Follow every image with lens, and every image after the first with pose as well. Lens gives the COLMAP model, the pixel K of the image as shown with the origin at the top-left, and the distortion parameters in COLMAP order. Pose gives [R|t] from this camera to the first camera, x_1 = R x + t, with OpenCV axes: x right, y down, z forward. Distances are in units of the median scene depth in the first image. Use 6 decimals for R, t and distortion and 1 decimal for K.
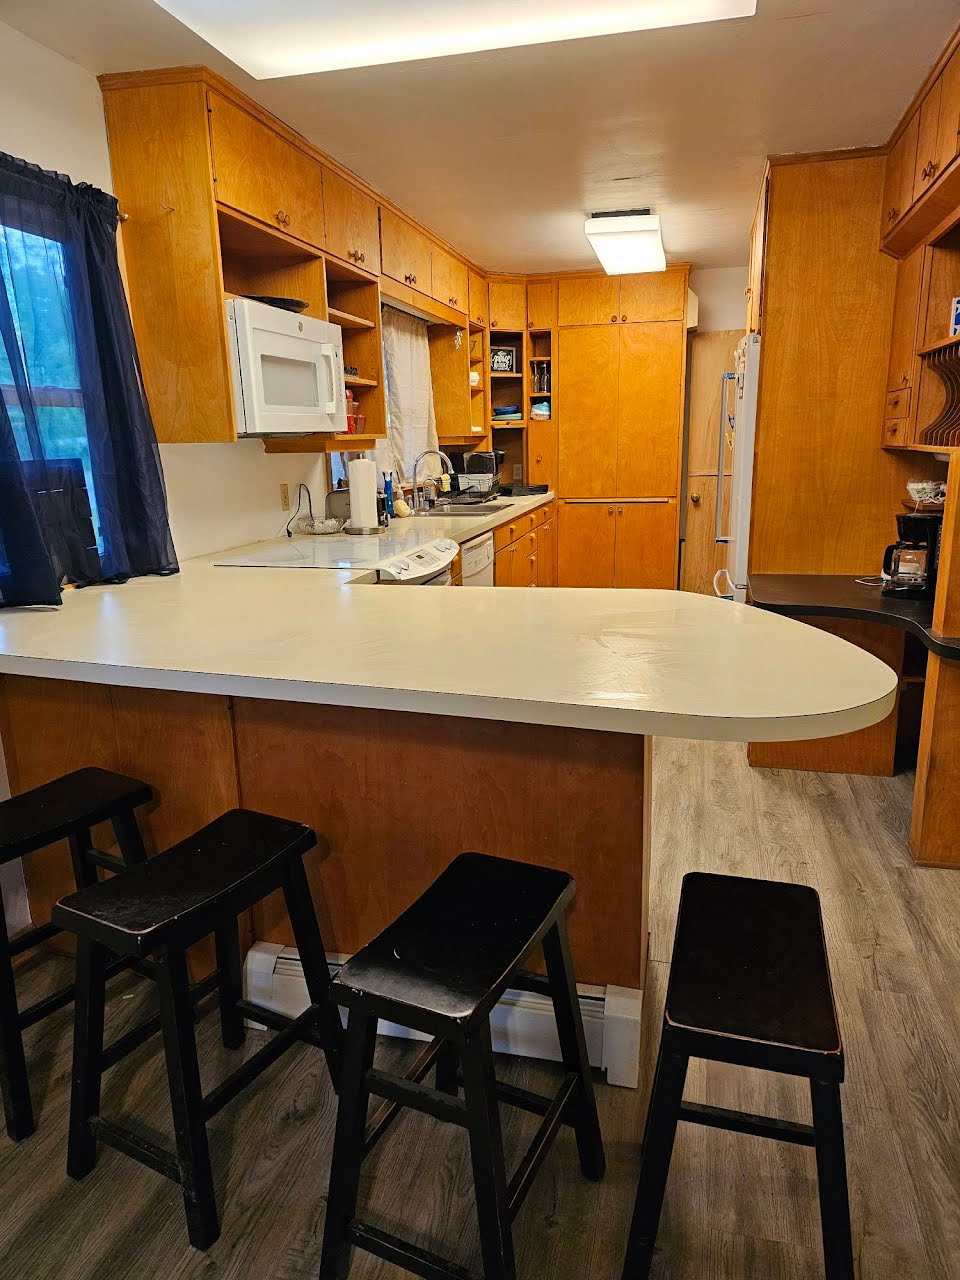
lens RADIAL K [[855.3, 0, 488.2], [0, 855.3, 645.6], [0, 0, 1]] dist [0.028931, -0.015728]
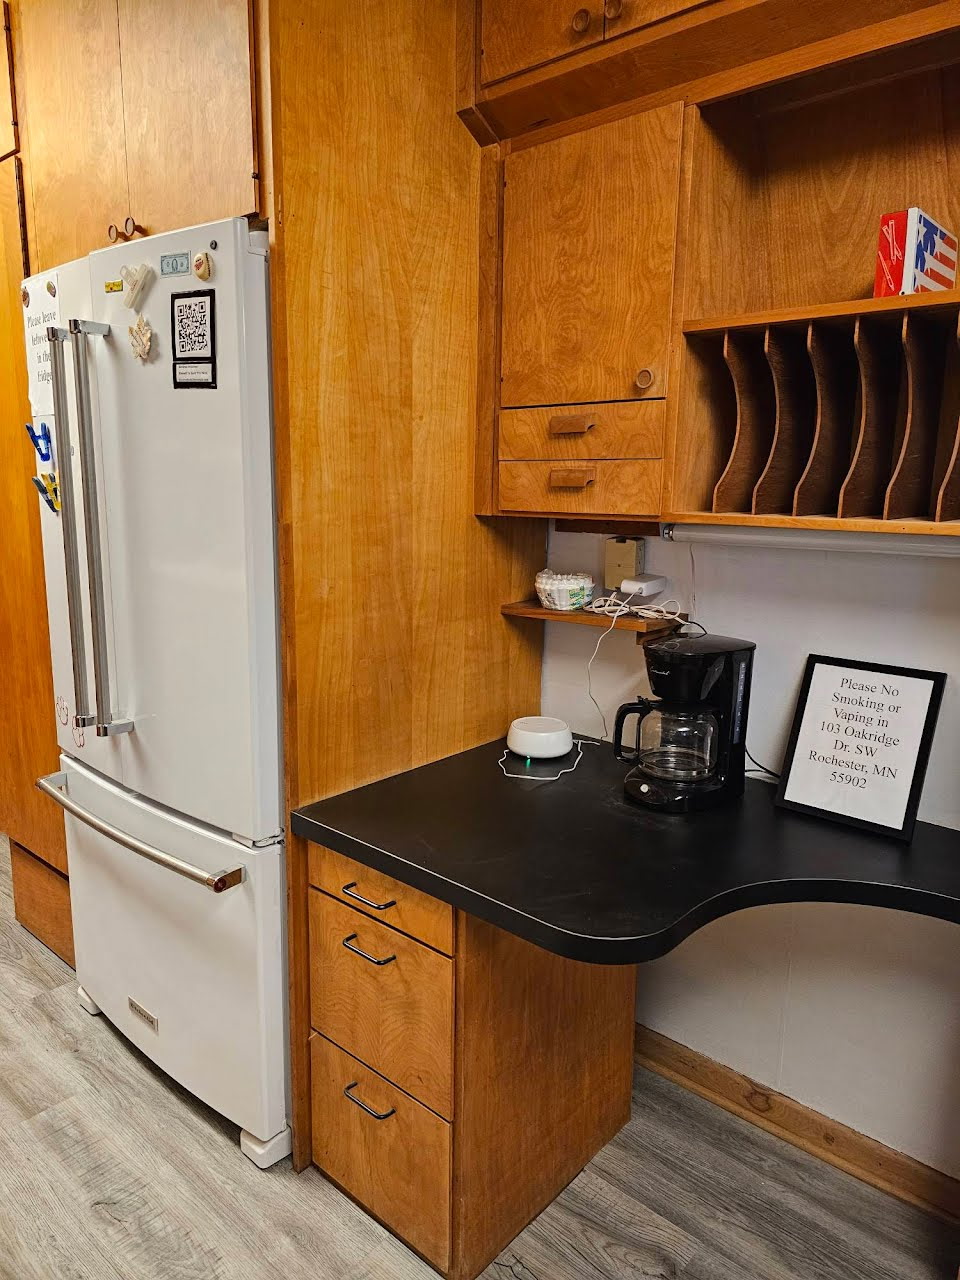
lens RADIAL K [[855.3, 0, 492.0], [0, 855.3, 634.2], [0, 0, 1]] dist [0.028931, -0.015728]
pose [[0.451774, -0.131694, 0.882359, -0.005842], [0.188204, 0.980855, 0.050034, -0.181587], [-0.872055, 0.143459, 0.467910, 0.756847]]
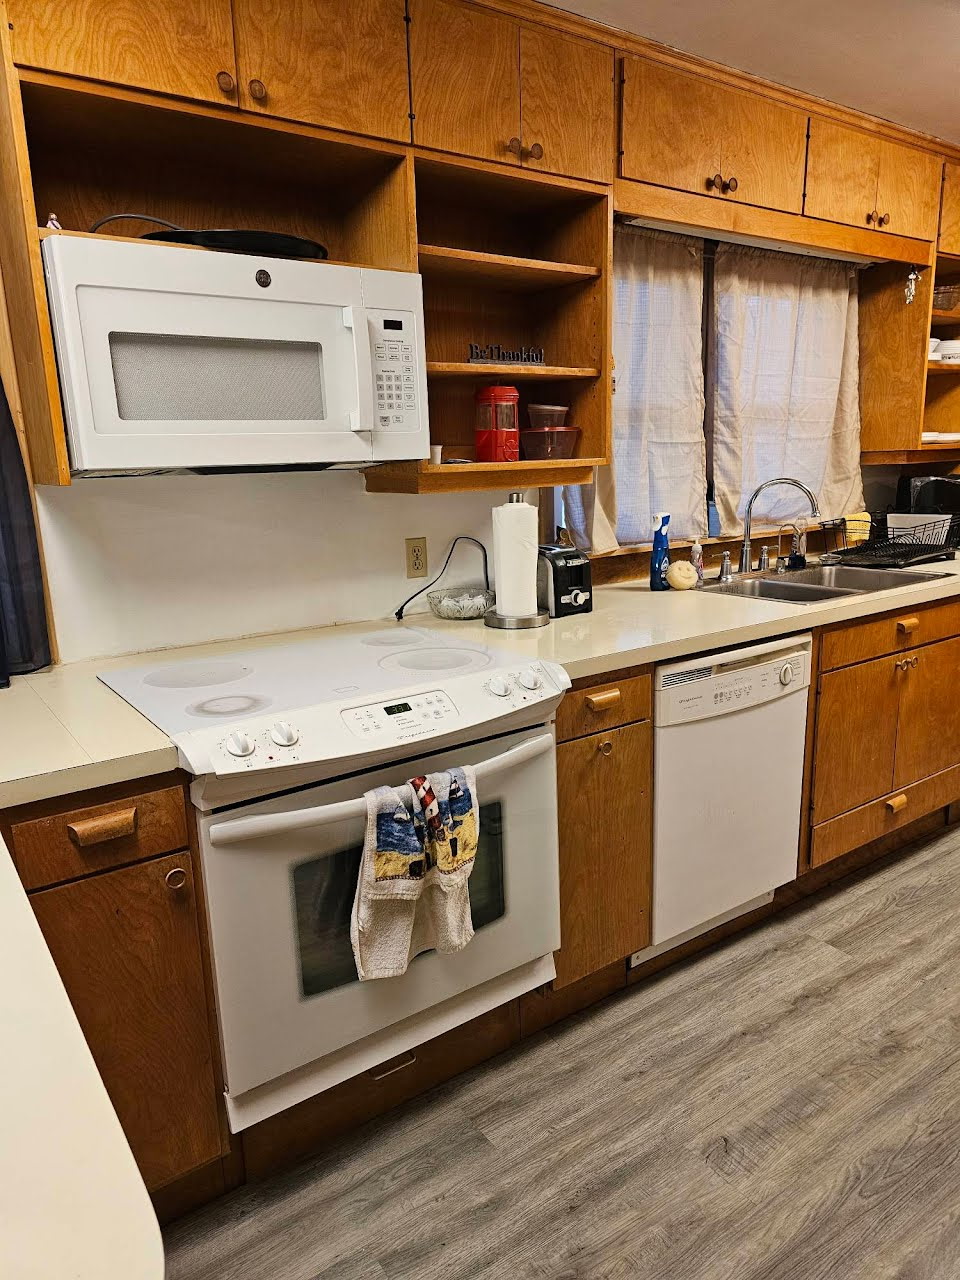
lens RADIAL K [[855.3, 0, 479.6], [0, 855.3, 654.1], [0, 0, 1]] dist [0.028931, -0.015728]
pose [[0.754480, 0.144201, -0.640286, 0.143084], [-0.141802, 0.988338, 0.055494, -0.089702], [0.640821, 0.048924, 0.766130, 0.334914]]
